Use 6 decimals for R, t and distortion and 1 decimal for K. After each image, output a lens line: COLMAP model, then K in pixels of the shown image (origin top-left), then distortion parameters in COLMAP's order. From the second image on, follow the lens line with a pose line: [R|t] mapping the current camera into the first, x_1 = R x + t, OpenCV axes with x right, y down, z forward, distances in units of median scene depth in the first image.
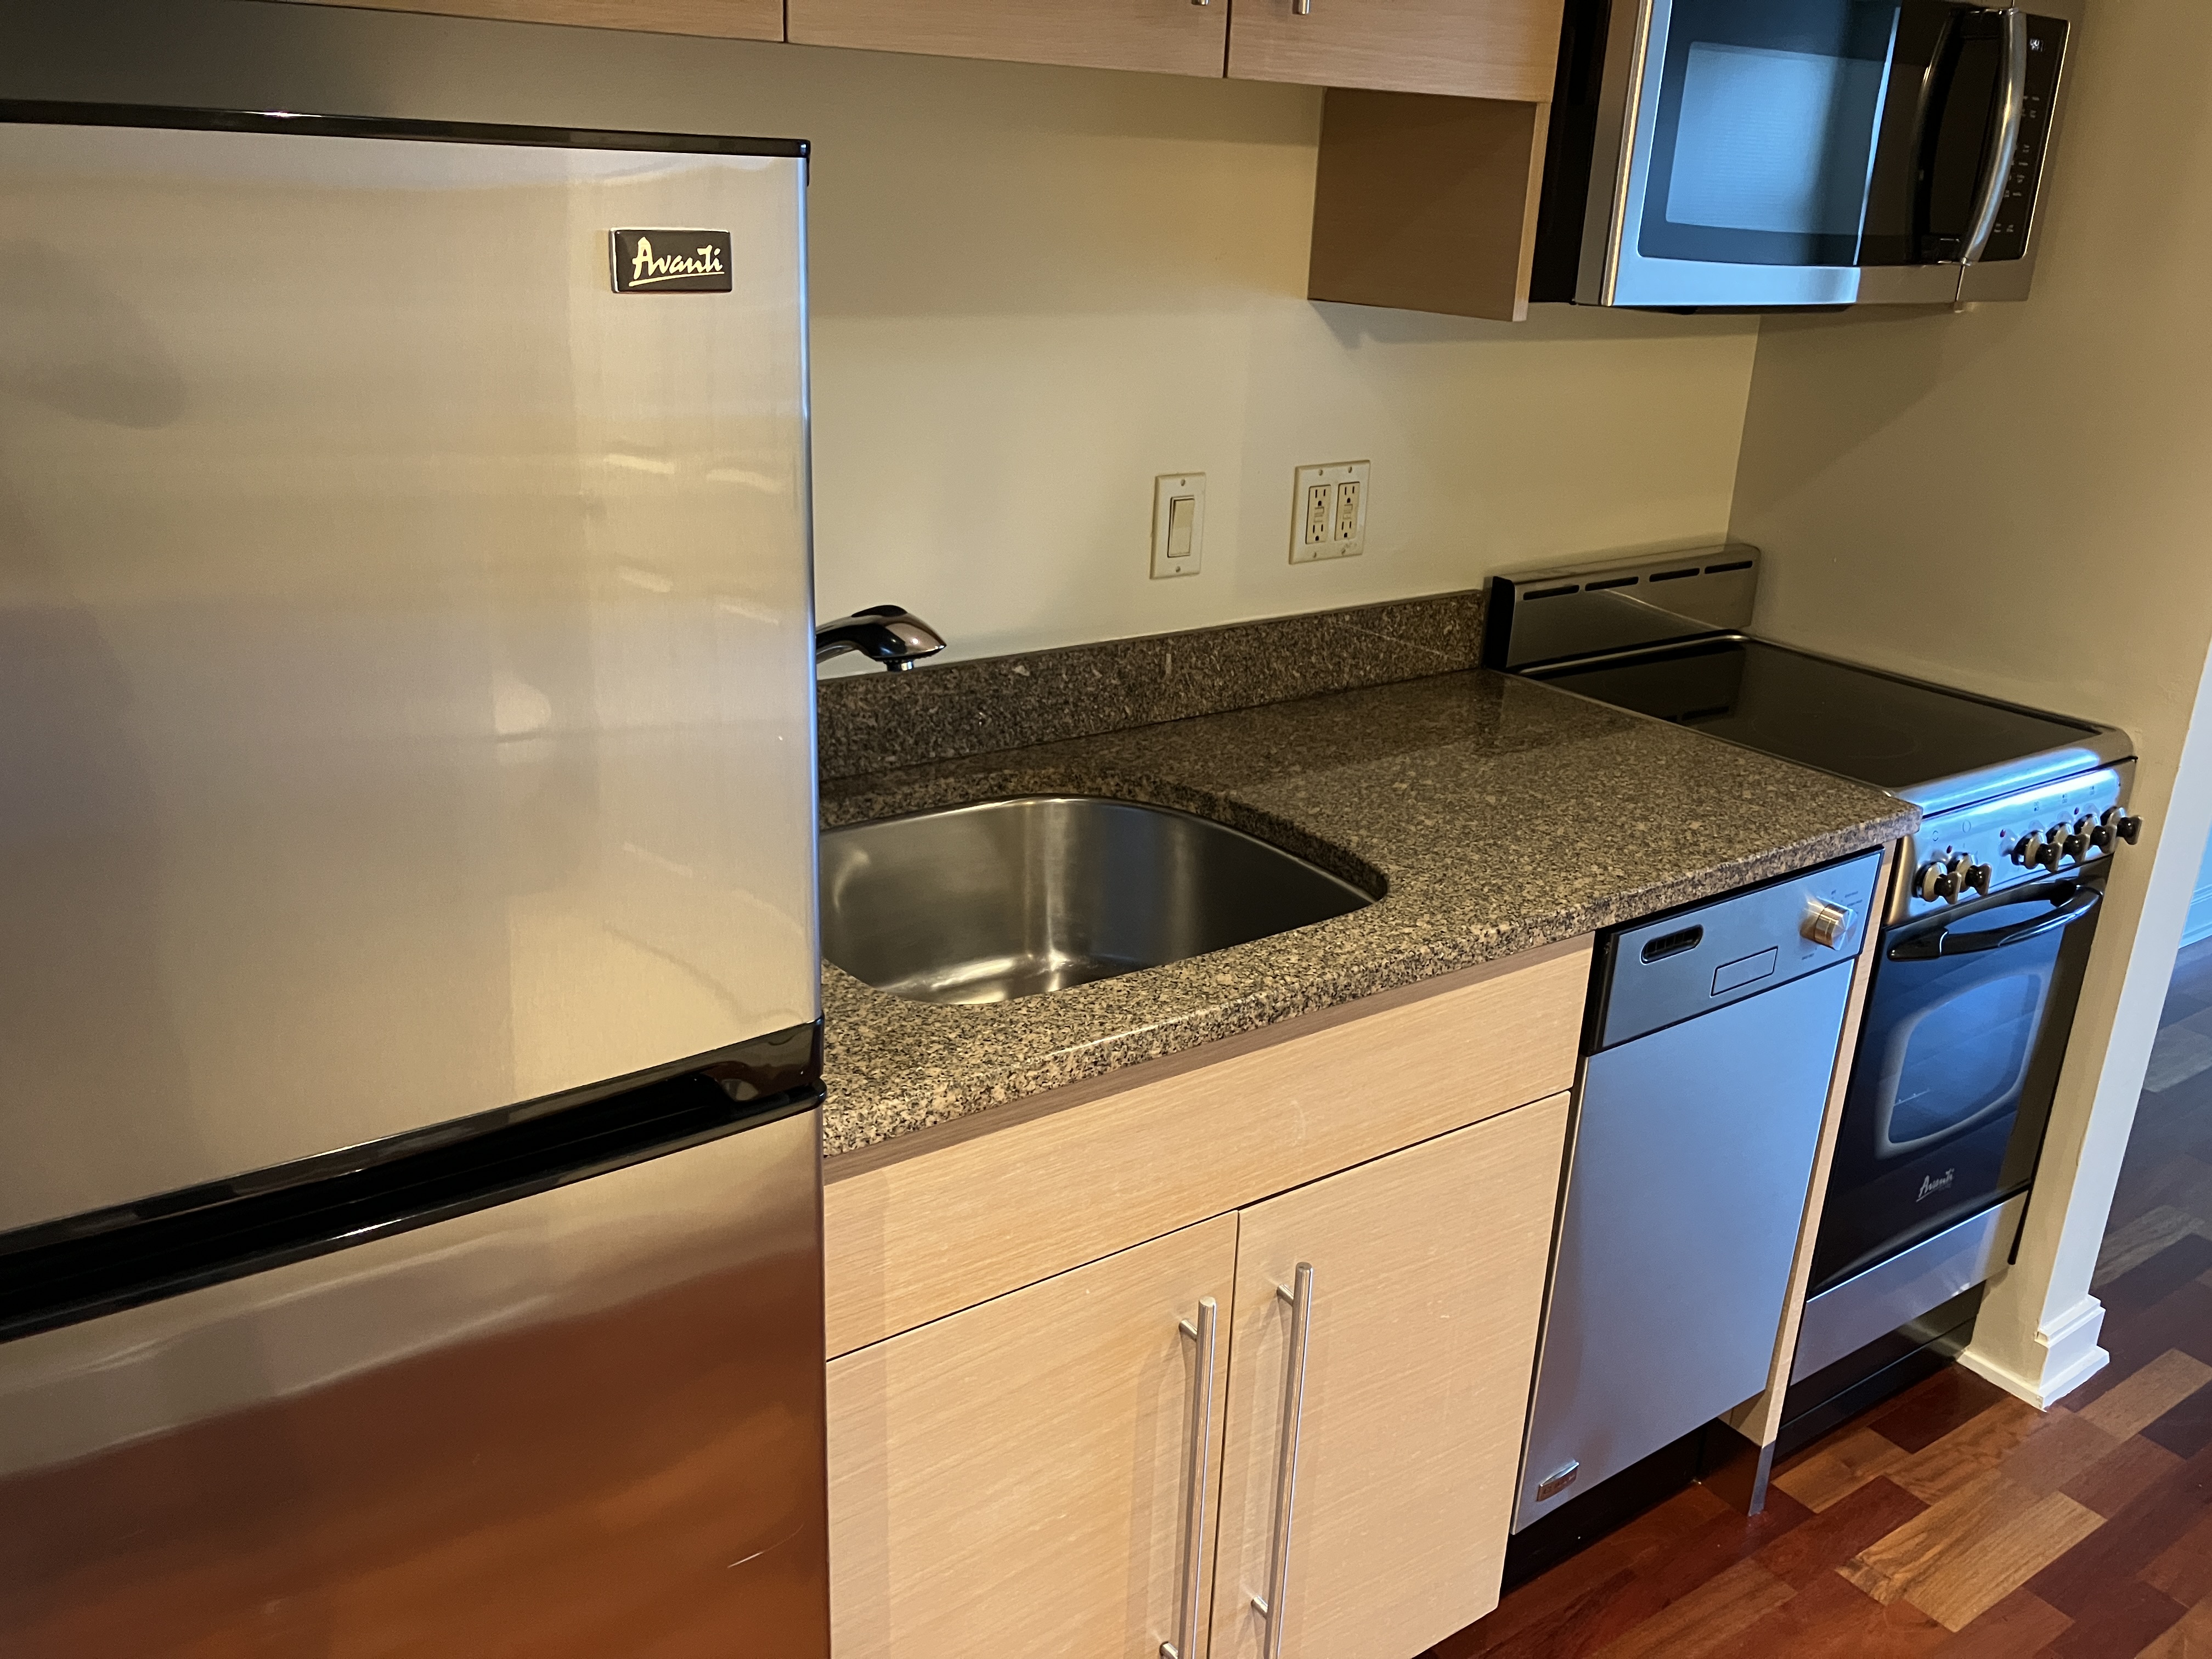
lens RADIAL K [[1842.5, 0, 1066.7], [0, 1842.5, 835.4], [0, 0, 1]] dist [0.033501, -0.047477]
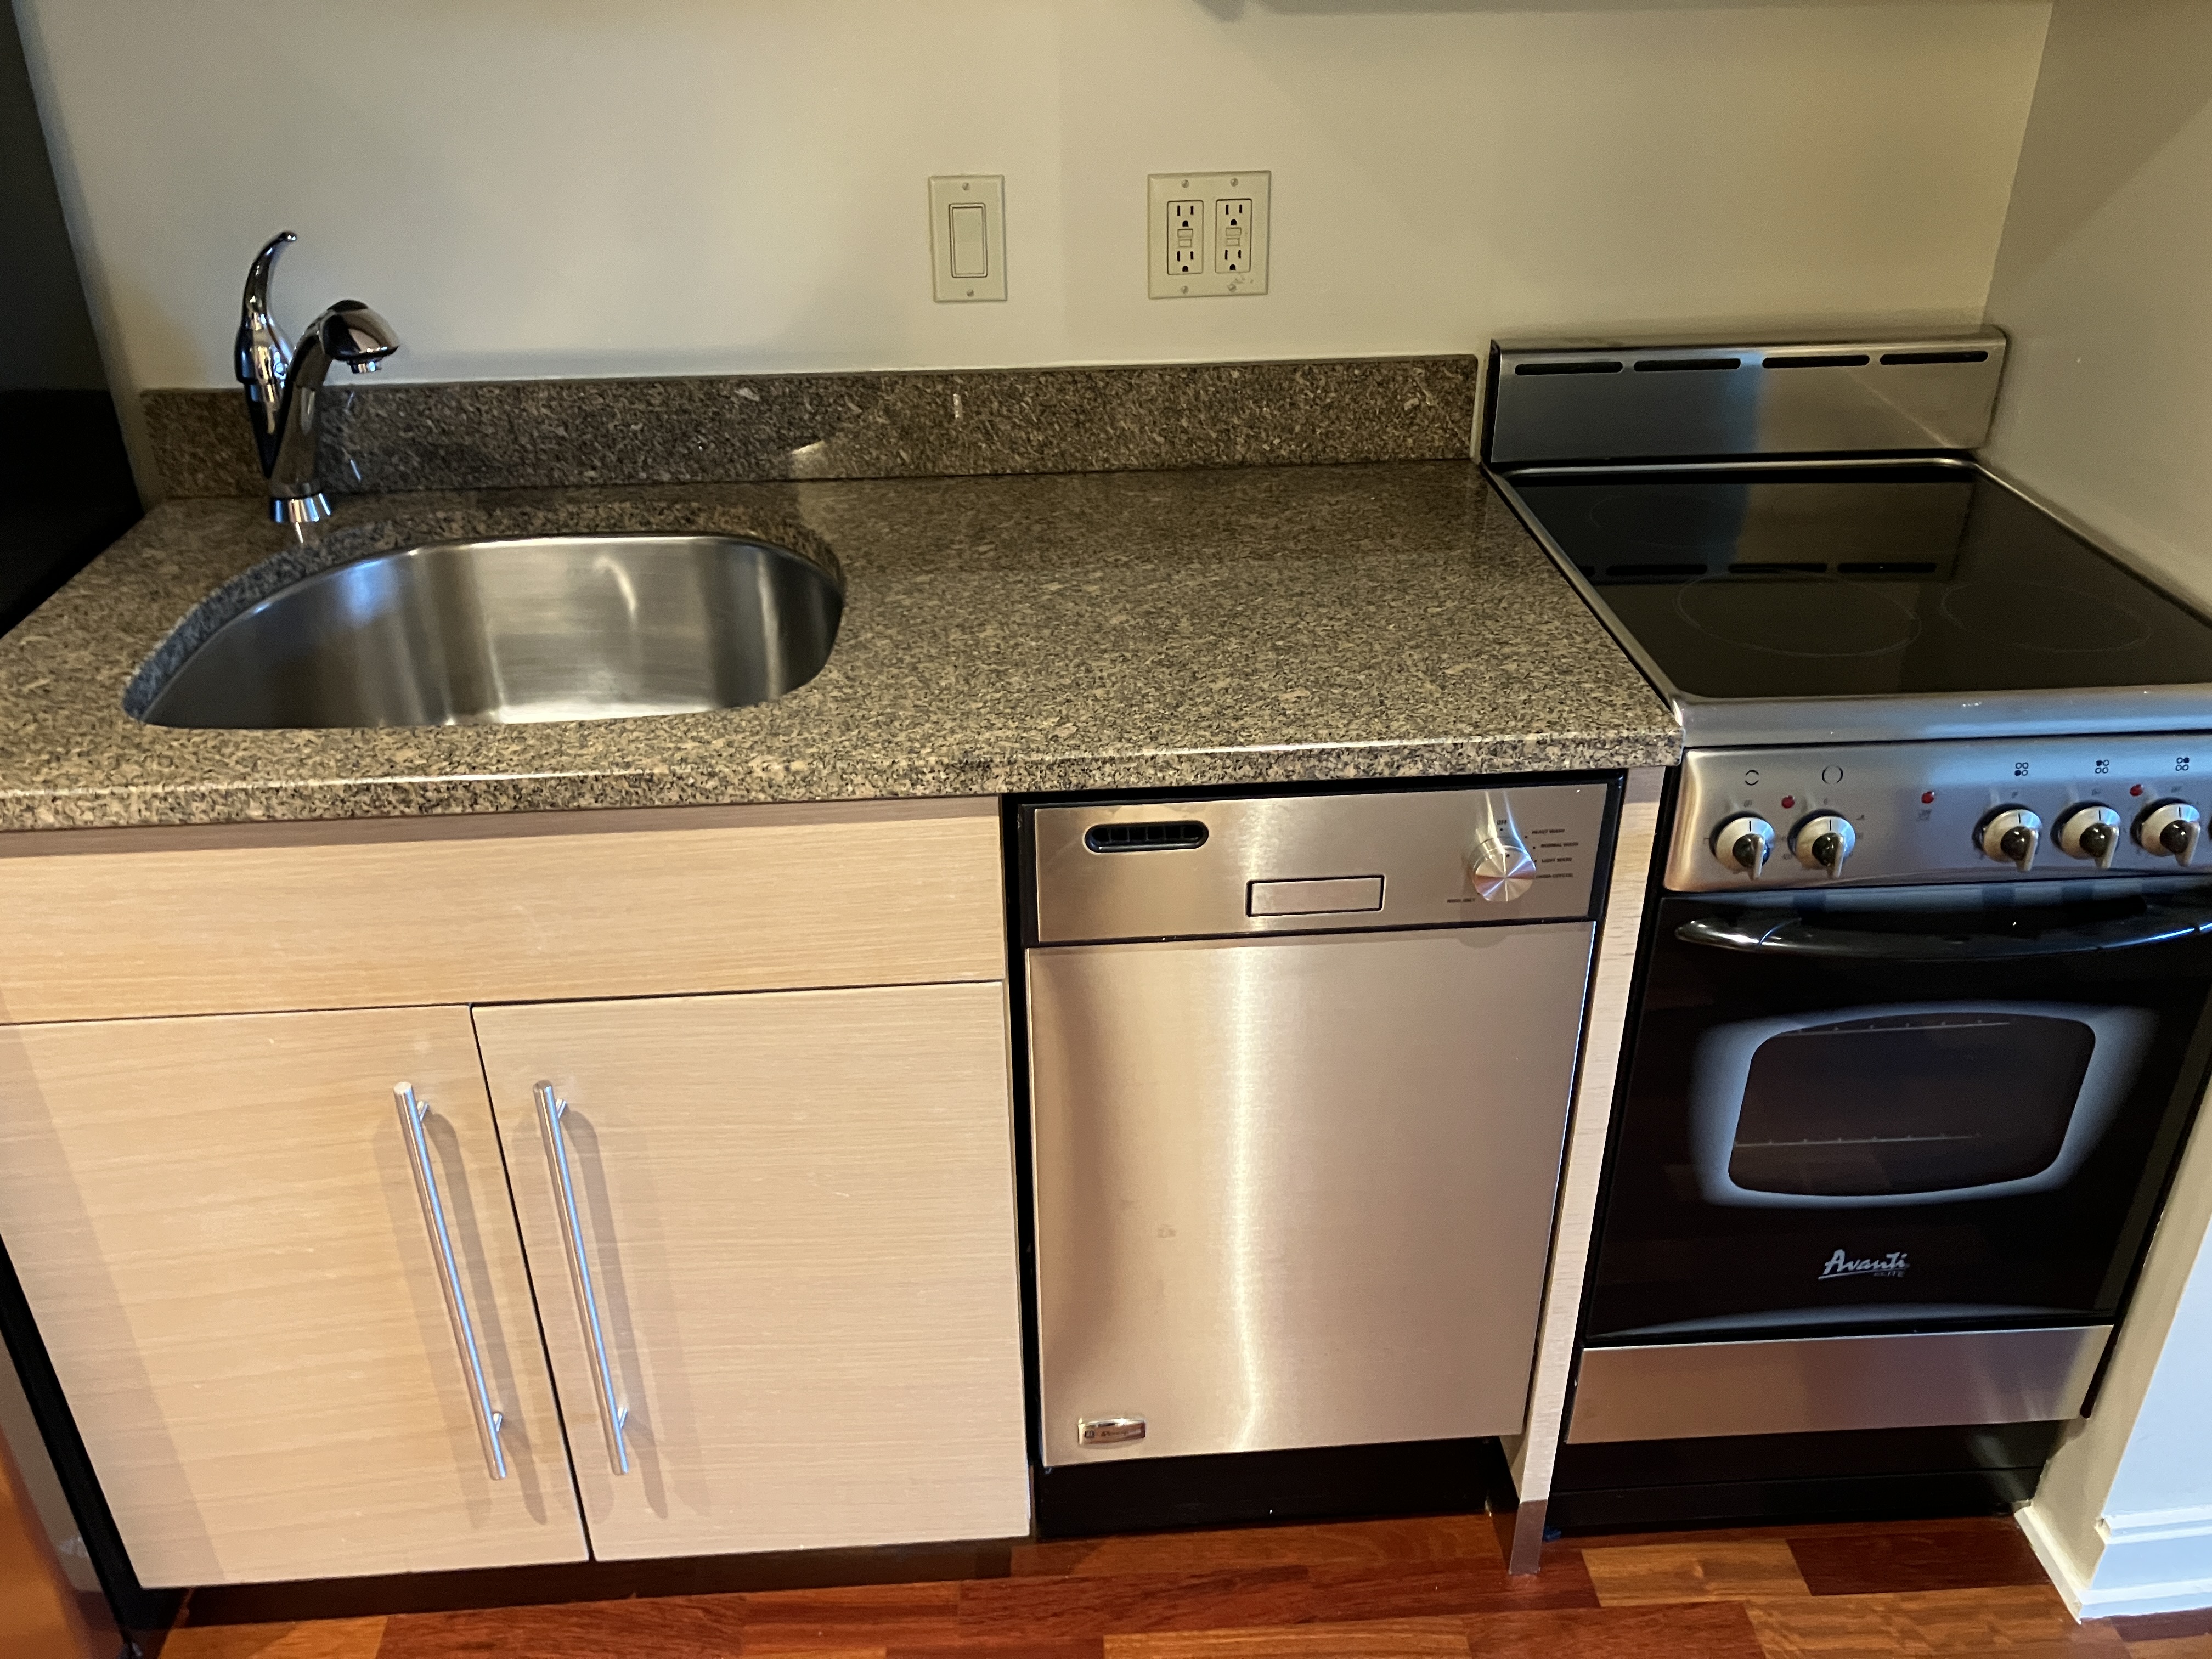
lens RADIAL K [[1842.5, 0, 1095.5], [0, 1842.5, 843.0], [0, 0, 1]] dist [0.033501, -0.047477]
pose [[0.849309, 0.218383, -0.480607, 0.598565], [-0.140935, 0.971176, 0.192237, -0.073826], [0.508735, -0.095534, 0.855606, 0.291638]]
